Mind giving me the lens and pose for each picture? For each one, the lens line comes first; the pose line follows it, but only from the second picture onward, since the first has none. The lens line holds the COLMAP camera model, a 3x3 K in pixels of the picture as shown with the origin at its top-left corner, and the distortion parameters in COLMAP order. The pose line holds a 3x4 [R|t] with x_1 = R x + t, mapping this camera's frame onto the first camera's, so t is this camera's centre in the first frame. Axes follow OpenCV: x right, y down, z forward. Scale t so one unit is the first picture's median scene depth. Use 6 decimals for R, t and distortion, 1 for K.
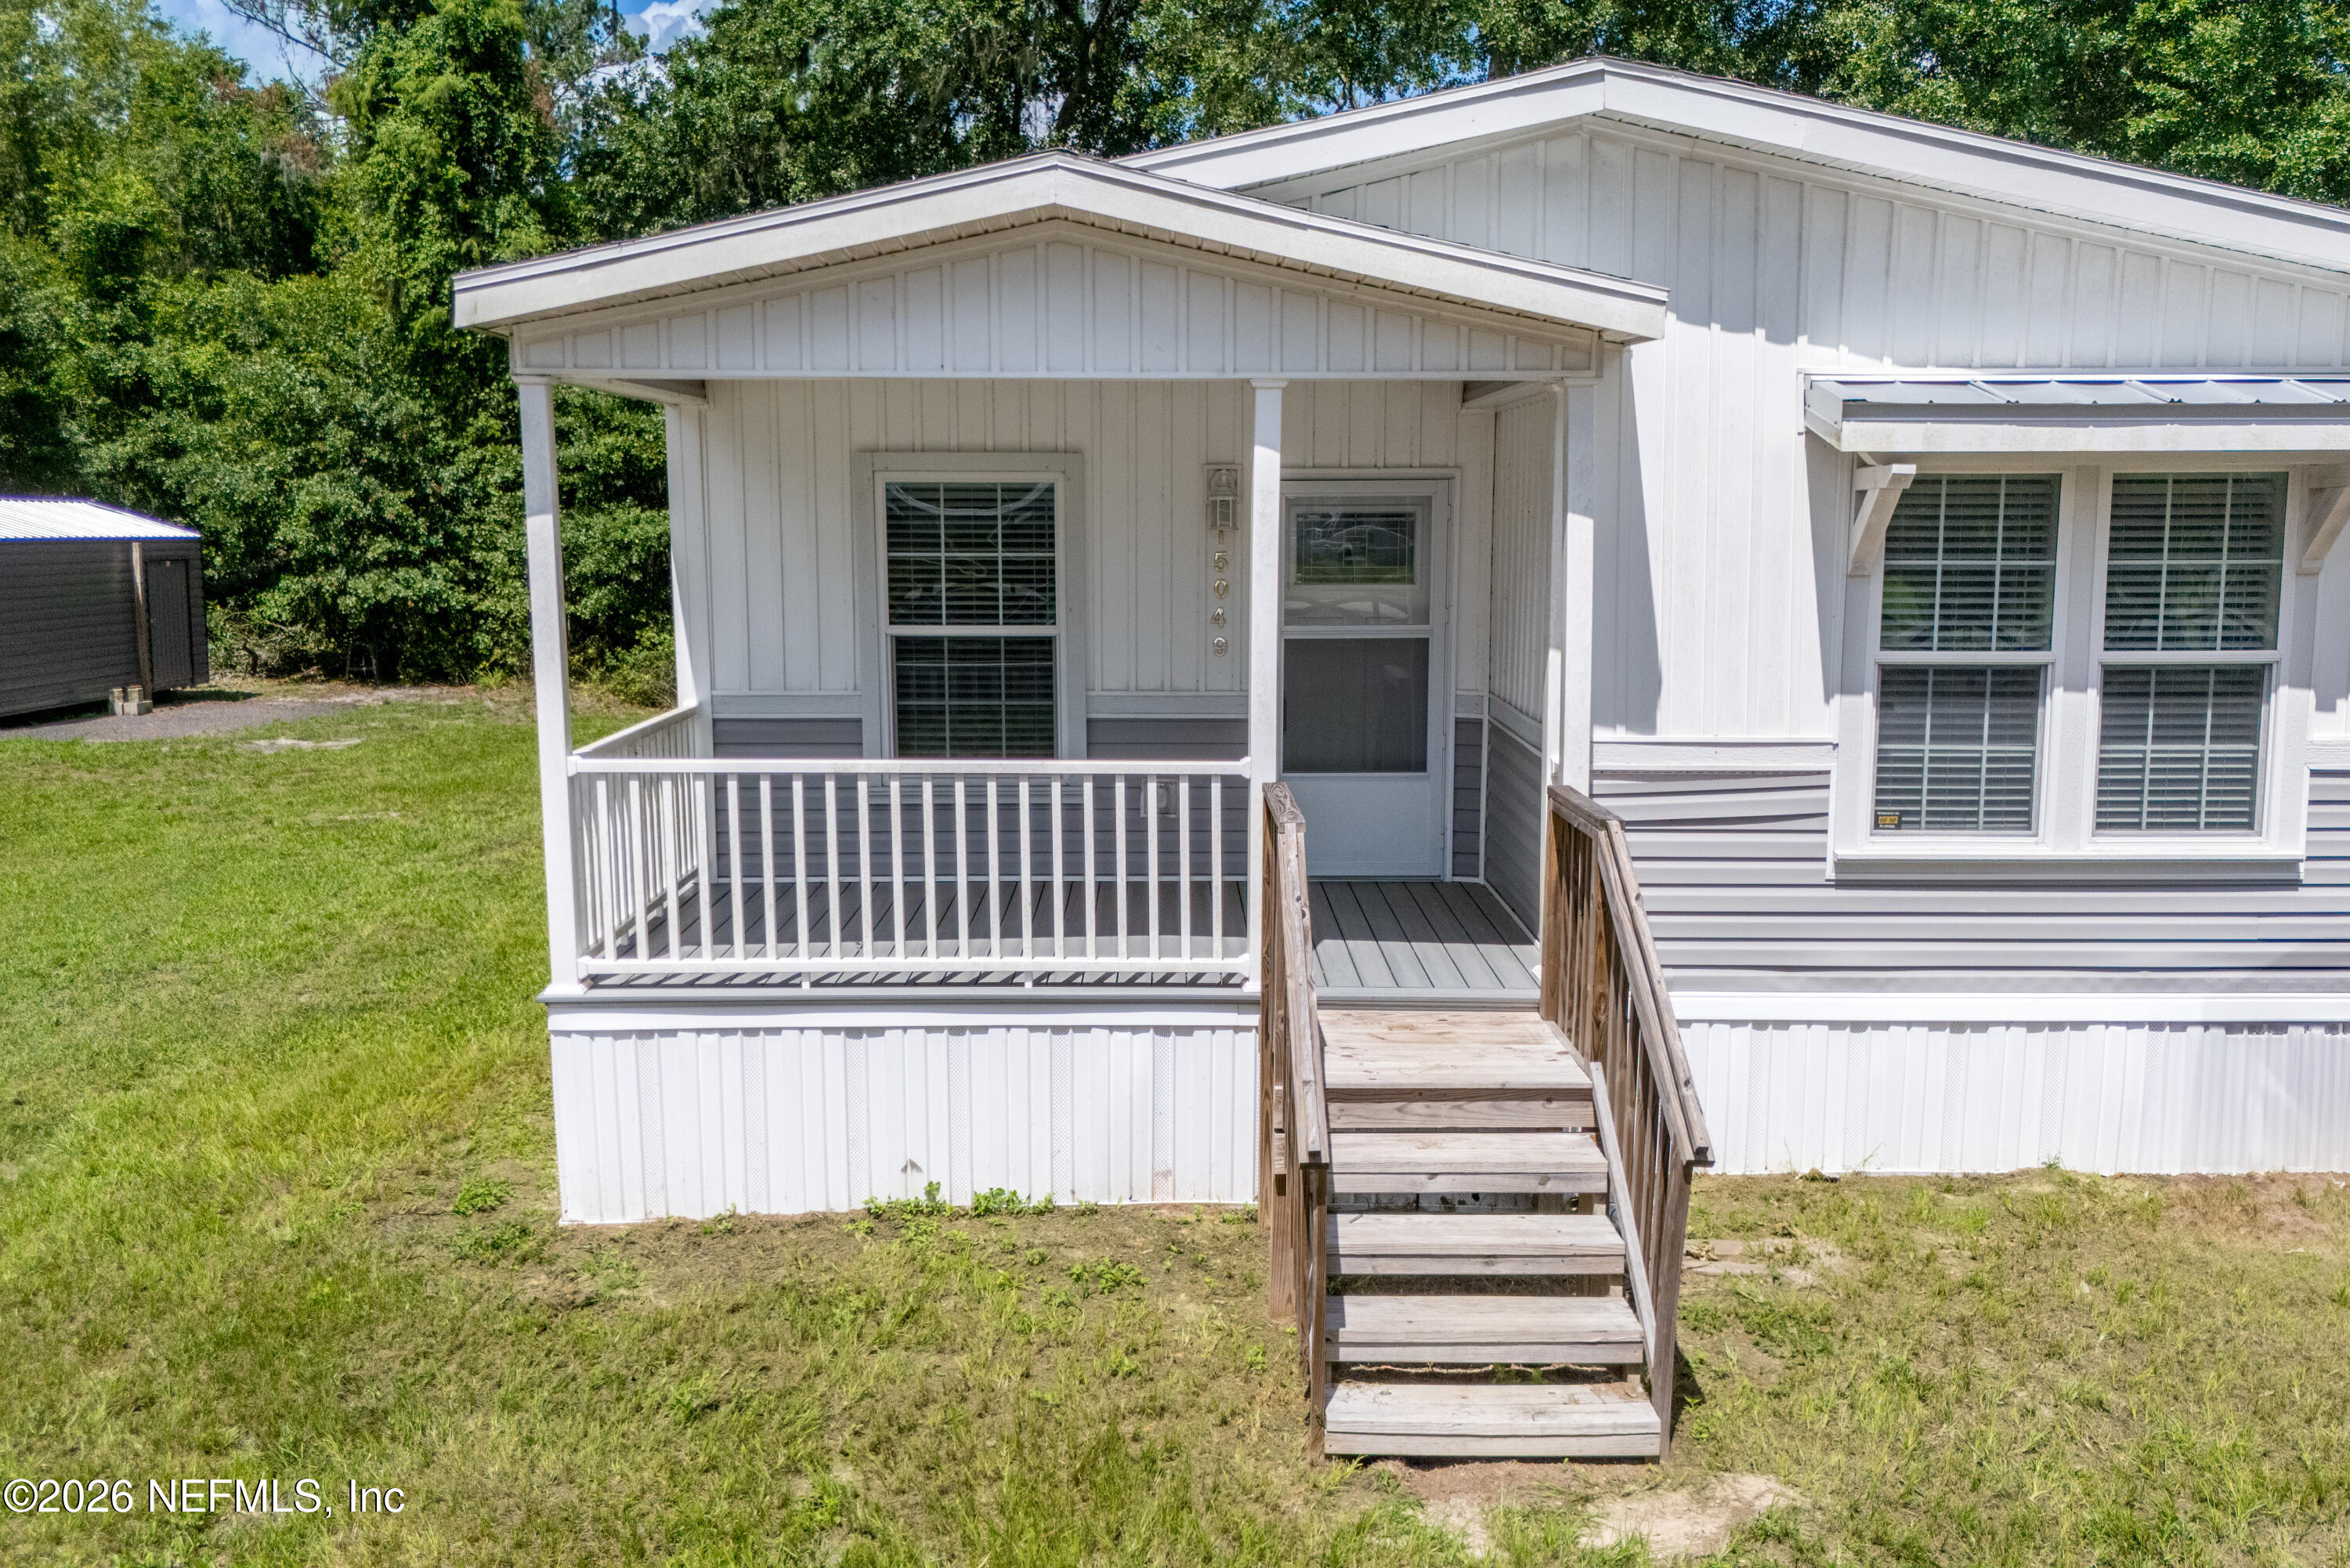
lens RADIAL K [[2066.7, 0, 1207.5], [0, 2066.7, 748.8], [0, 0, 1]] dist [0.059921, -0.003005]
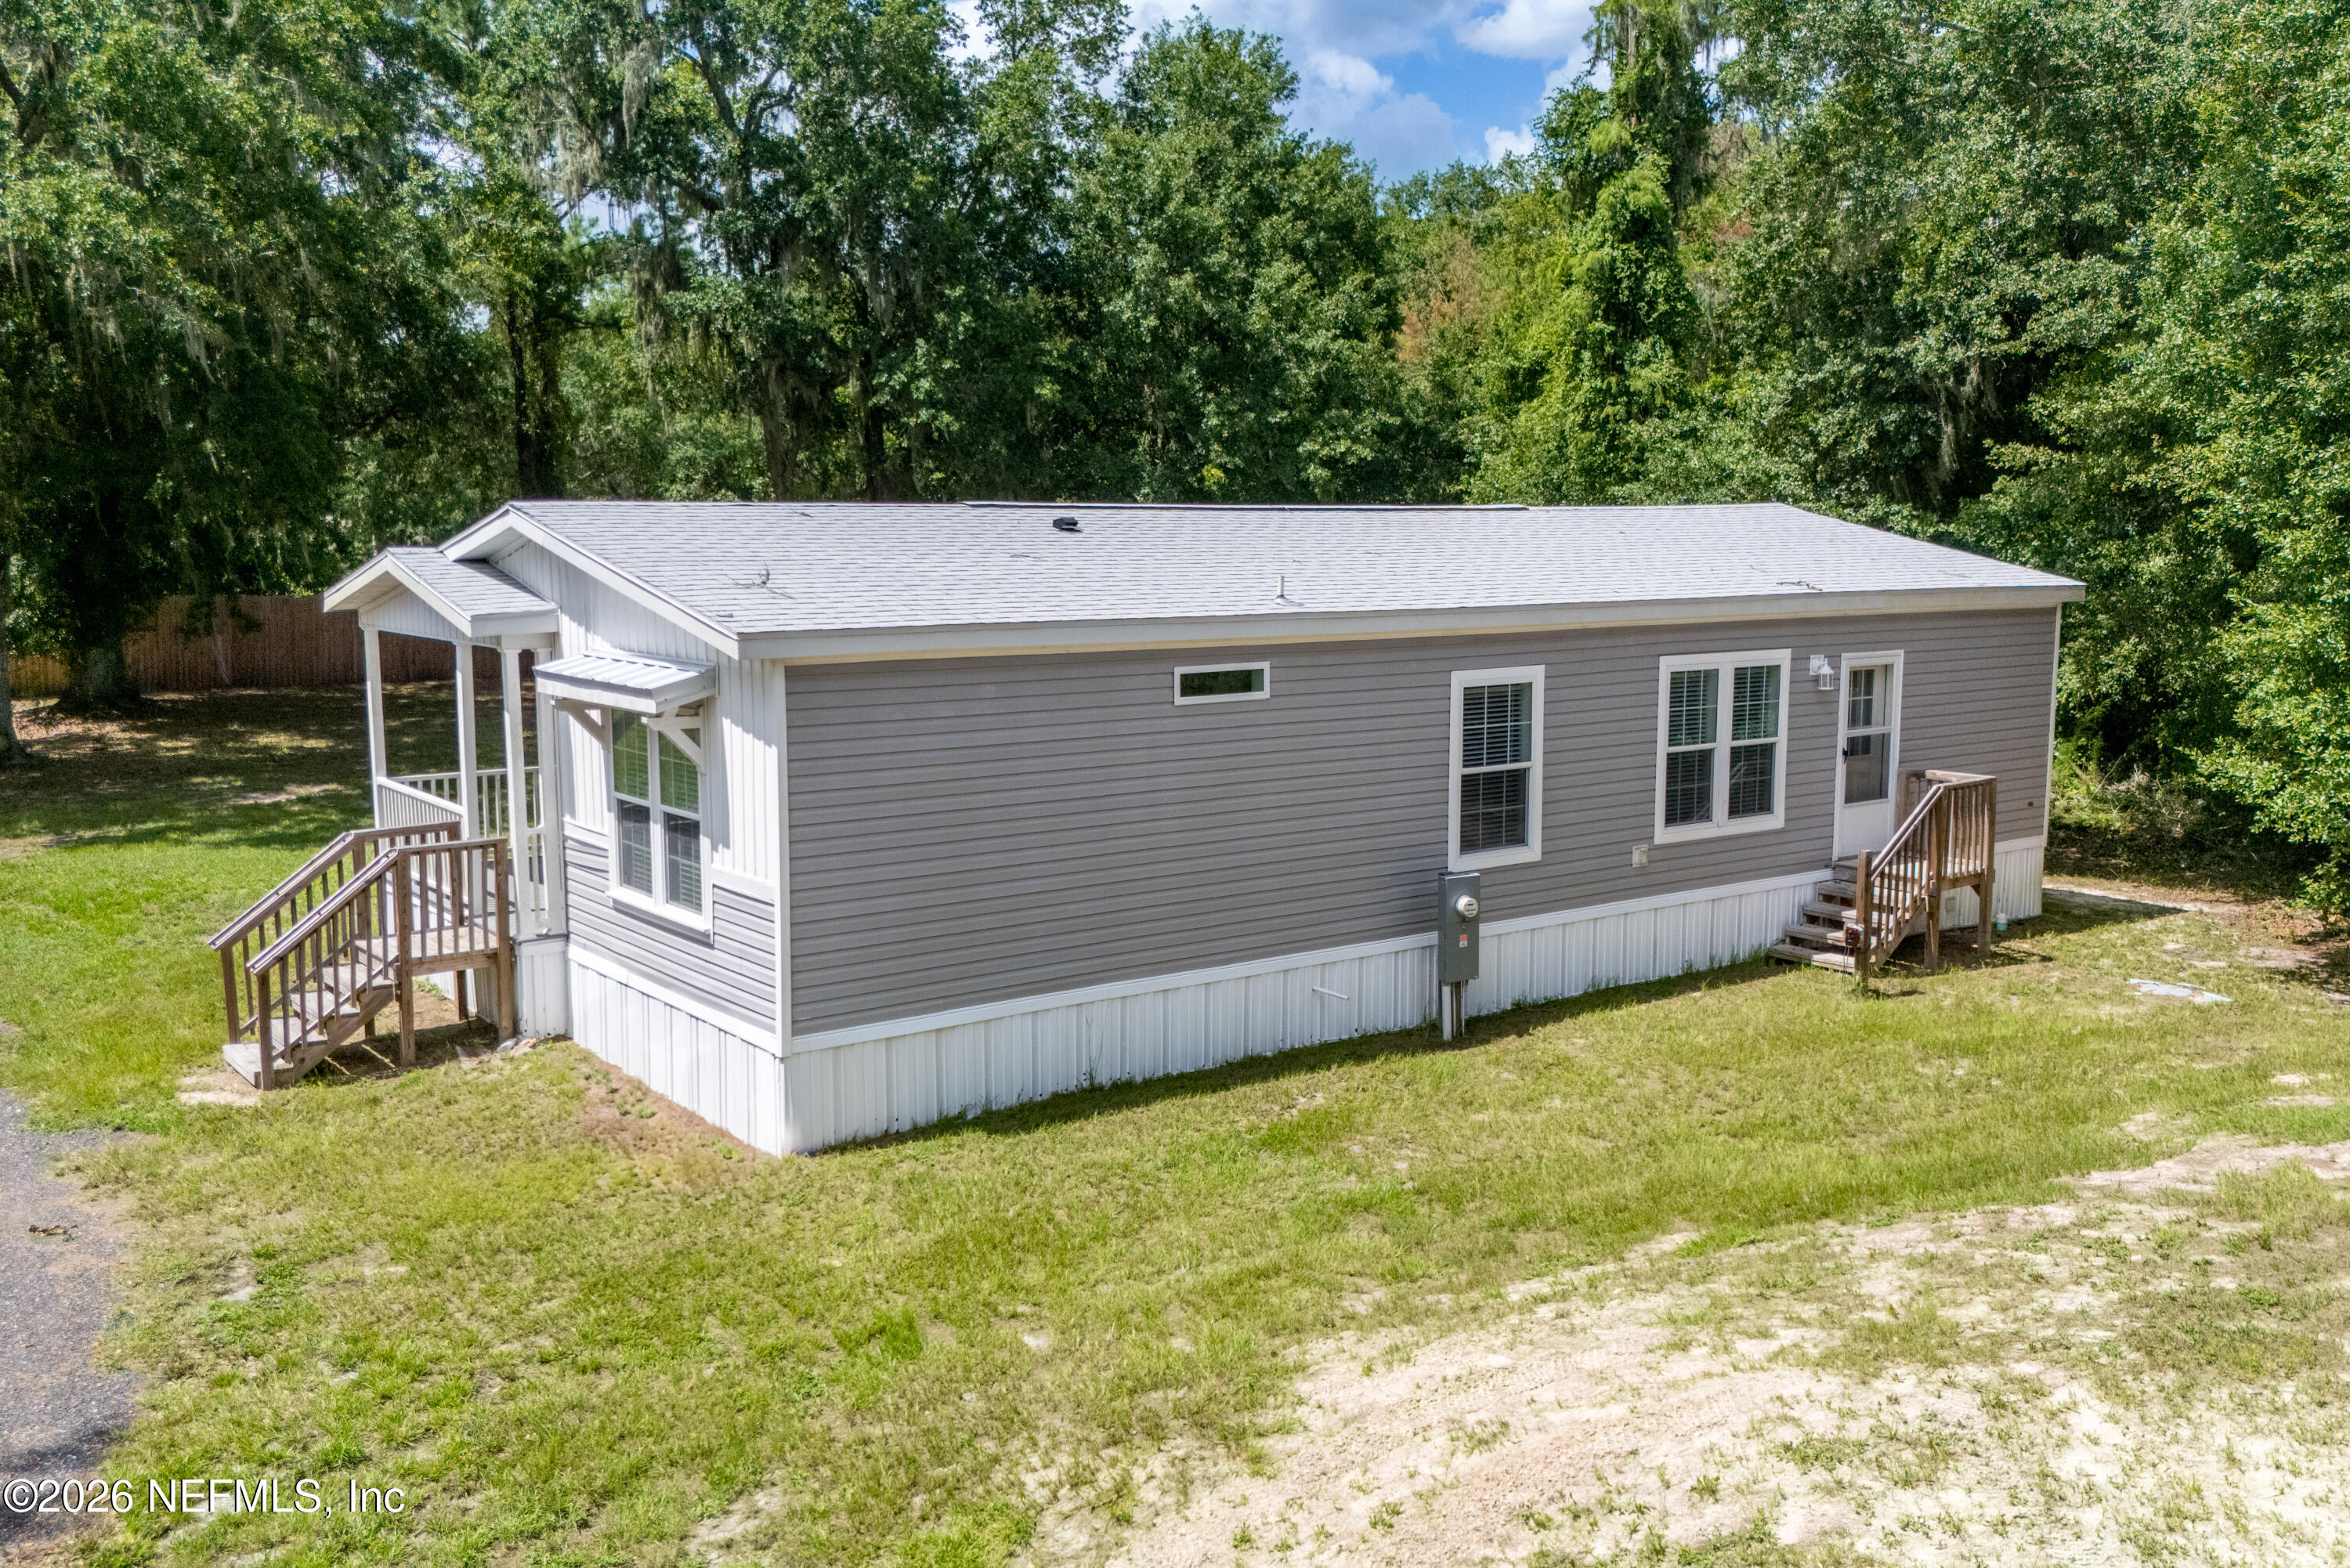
lens RADIAL K [[2070.7, 0, 1245.4], [0, 2070.7, 814.0], [0, 0, 1]] dist [0.078064, -0.108217]
pose [[0.604346, 0.112704, -0.788710, 2.194137], [-0.091228, 0.993222, 0.072025, -0.217683], [0.791482, 0.028425, 0.610532, 0.278820]]
